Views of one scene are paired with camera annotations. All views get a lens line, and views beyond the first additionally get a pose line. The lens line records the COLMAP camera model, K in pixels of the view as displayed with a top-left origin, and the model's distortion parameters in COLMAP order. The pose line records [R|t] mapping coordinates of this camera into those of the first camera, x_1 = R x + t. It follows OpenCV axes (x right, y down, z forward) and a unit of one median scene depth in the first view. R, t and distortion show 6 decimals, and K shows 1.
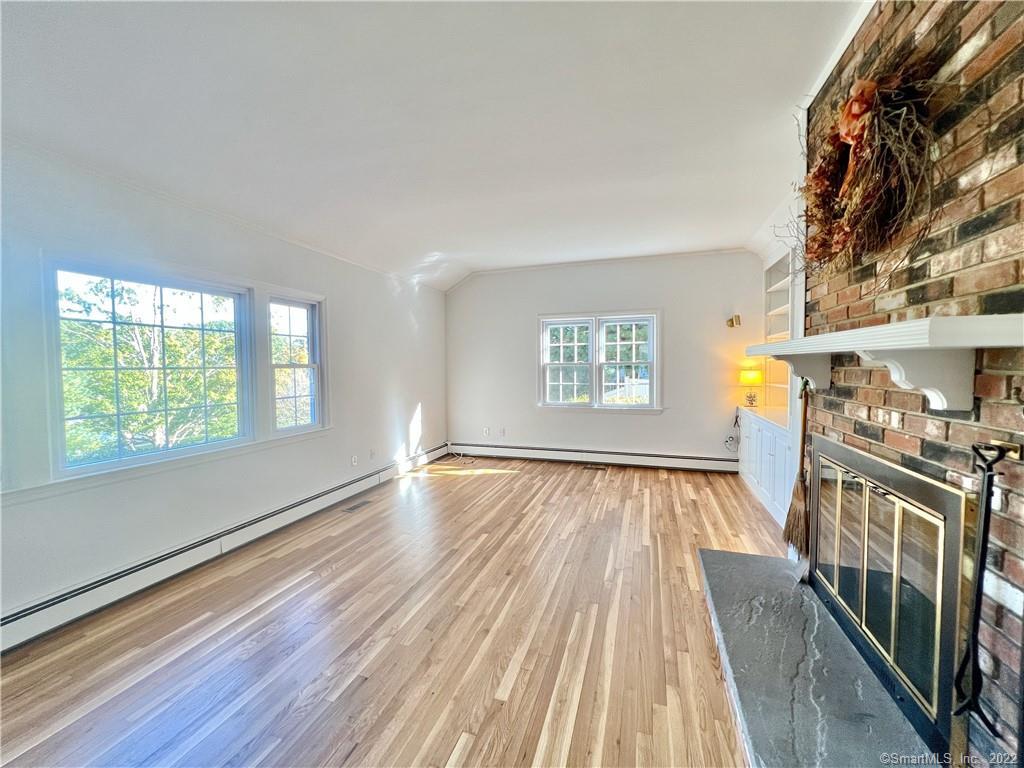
lens RADIAL K [[410.3, 0, 516.4], [0, 410.3, 383.5], [0, 0, 1]] dist [0.000898, 0.000260]
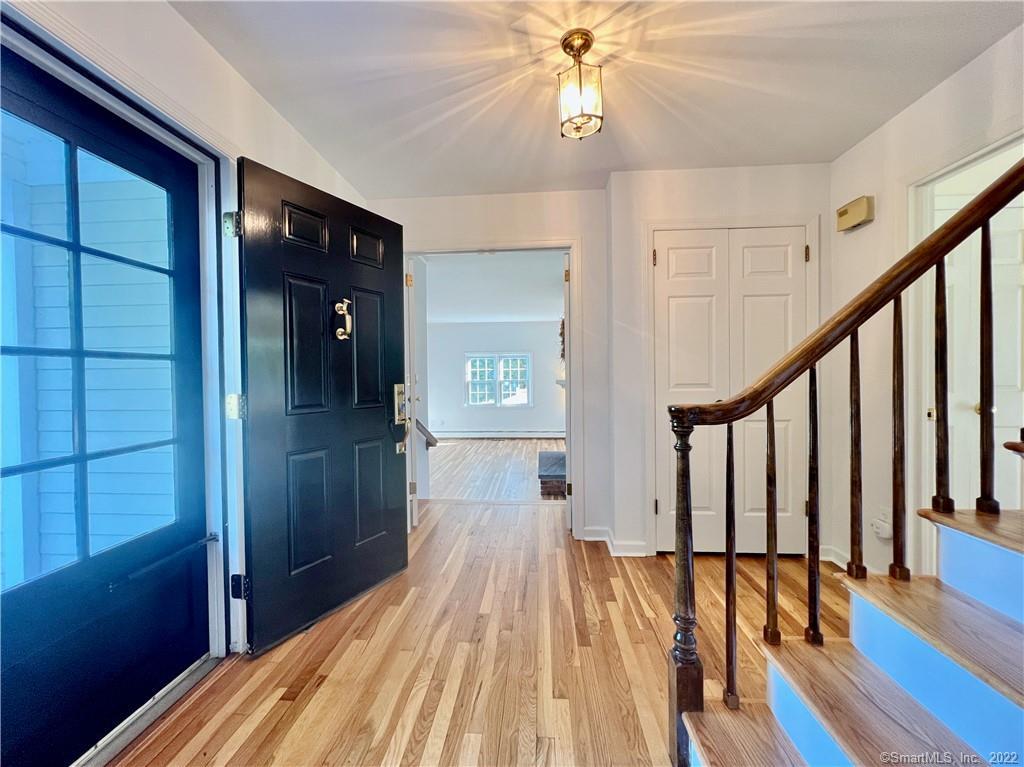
lens RADIAL K [[410.3, 0, 512.1], [0, 410.3, 379.6], [0, 0, 1]] dist [0.000898, 0.000260]
pose [[0.971239, -0.007316, 0.237993, -0.158005], [0.014756, 0.999456, -0.029494, -0.001387], [-0.237647, 0.032157, 0.970819, -0.684299]]
